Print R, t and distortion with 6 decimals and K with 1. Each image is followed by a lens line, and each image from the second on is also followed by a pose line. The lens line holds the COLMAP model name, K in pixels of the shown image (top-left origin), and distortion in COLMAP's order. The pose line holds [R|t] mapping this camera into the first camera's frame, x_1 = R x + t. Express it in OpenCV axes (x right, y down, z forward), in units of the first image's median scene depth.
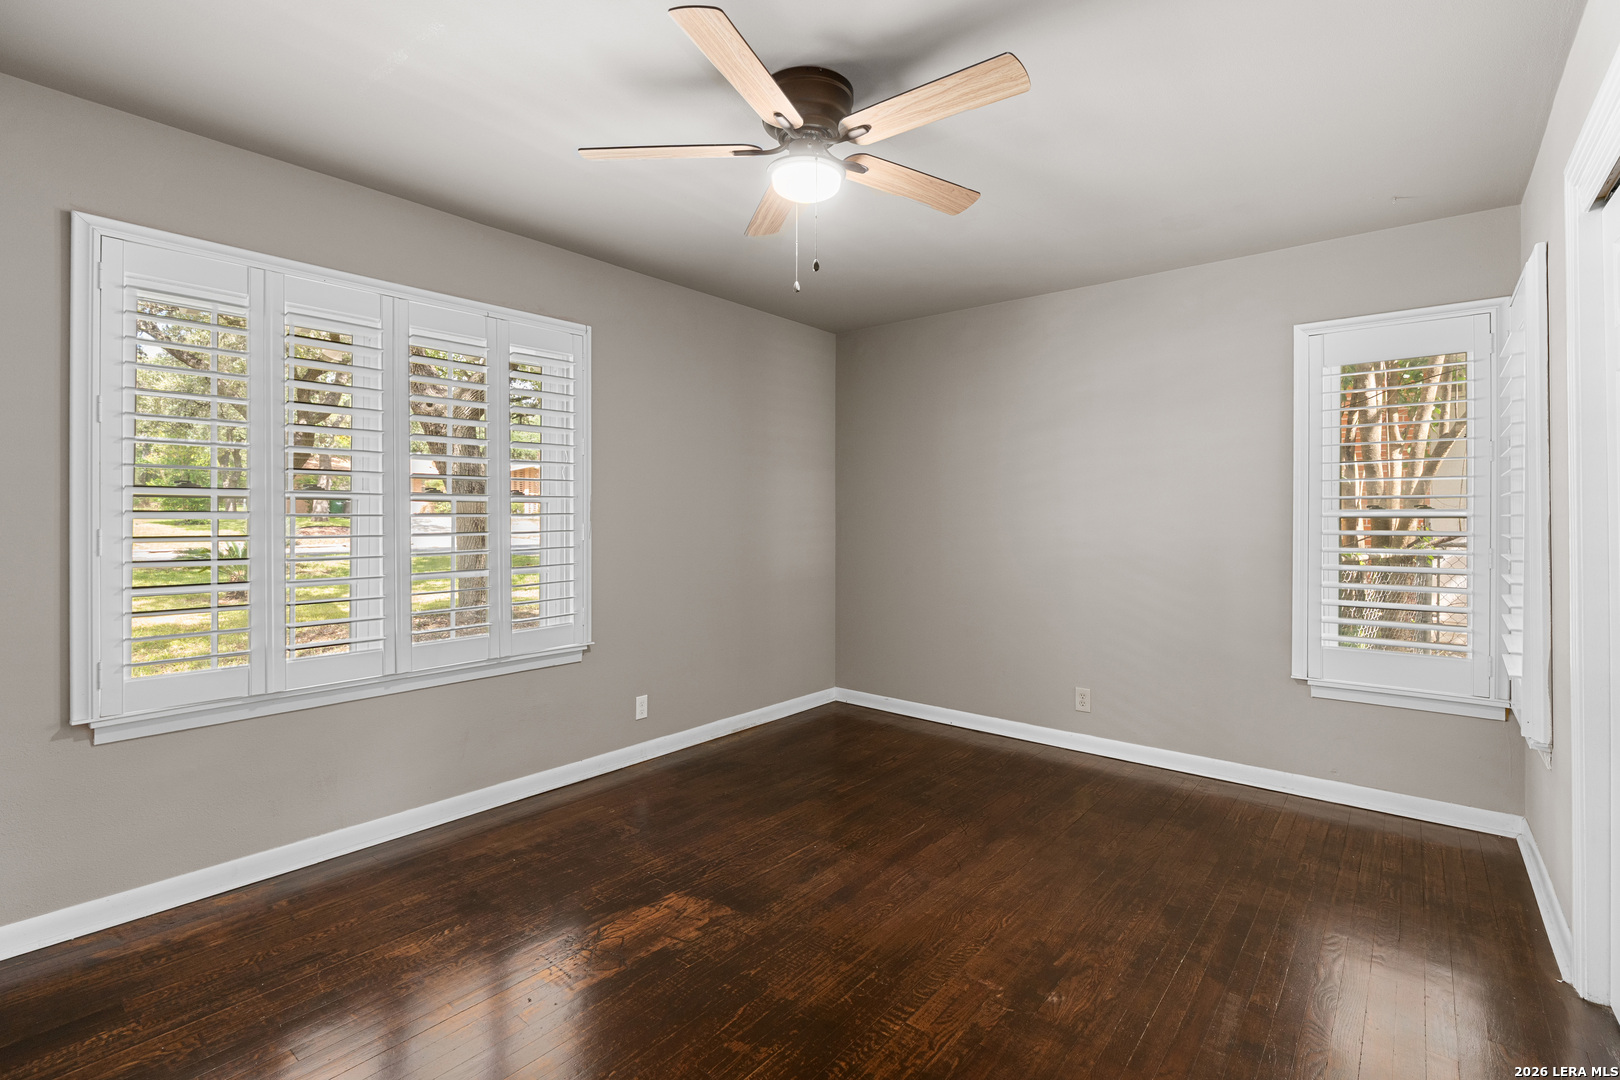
lens RADIAL K [[737.3, 0, 821.2], [0, 737.3, 524.5], [0, 0, 1]] dist [-0.006654, 0.002735]
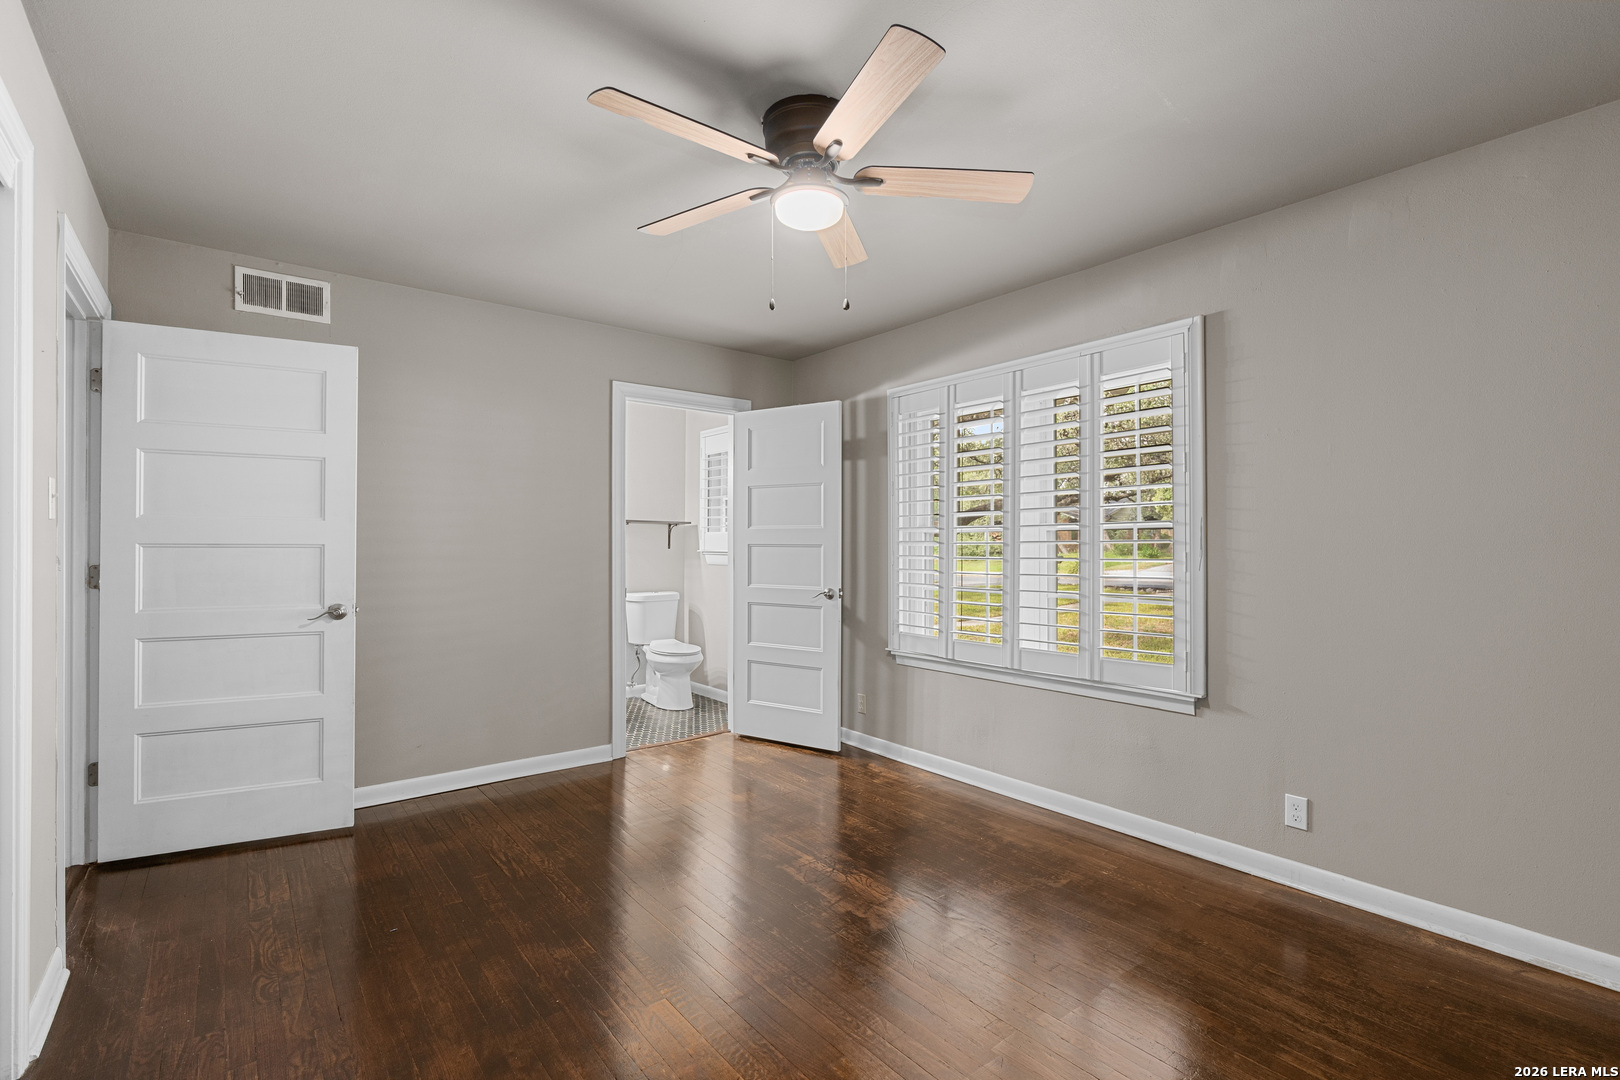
lens RADIAL K [[737.3, 0, 807.2], [0, 737.3, 544.1], [0, 0, 1]] dist [-0.006654, 0.002735]
pose [[-0.225927, -0.006884, -0.974120, 0.718502], [-0.007396, 0.999958, -0.005352, -0.003167], [0.974116, 0.005996, -0.225968, 0.903924]]
